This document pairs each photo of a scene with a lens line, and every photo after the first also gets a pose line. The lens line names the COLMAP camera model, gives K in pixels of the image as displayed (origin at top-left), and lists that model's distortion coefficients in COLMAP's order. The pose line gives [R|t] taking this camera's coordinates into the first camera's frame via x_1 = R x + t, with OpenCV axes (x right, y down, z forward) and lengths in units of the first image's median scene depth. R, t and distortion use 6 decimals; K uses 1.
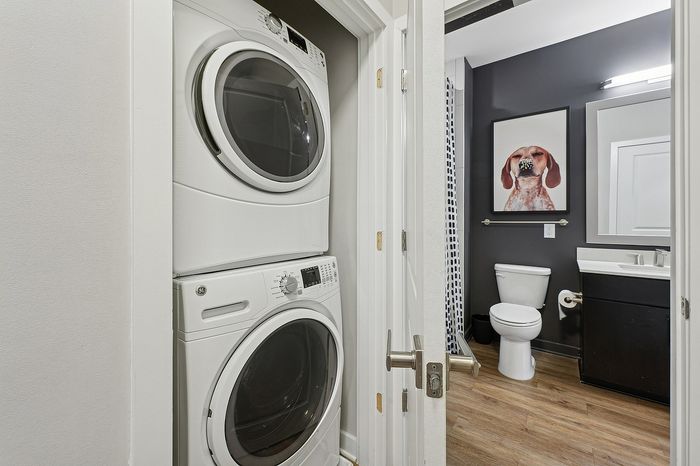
lens RADIAL K [[284.4, 0, 348.3], [0, 284.4, 220.8], [0, 0, 1]] dist [-0.000118, -0.000031]
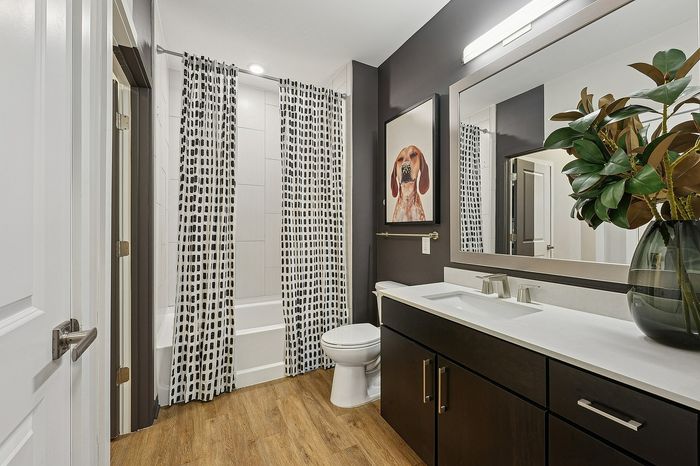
lens RADIAL K [[281.6, 0, 350.0], [0, 281.6, 233.0], [0, 0, 1]] dist [-0.000786, -0.000296]
pose [[0.907250, 0.005087, -0.420561, 0.852775], [-0.005108, 0.999986, 0.001078, -0.001057], [0.420561, 0.001170, 0.907264, 0.156667]]
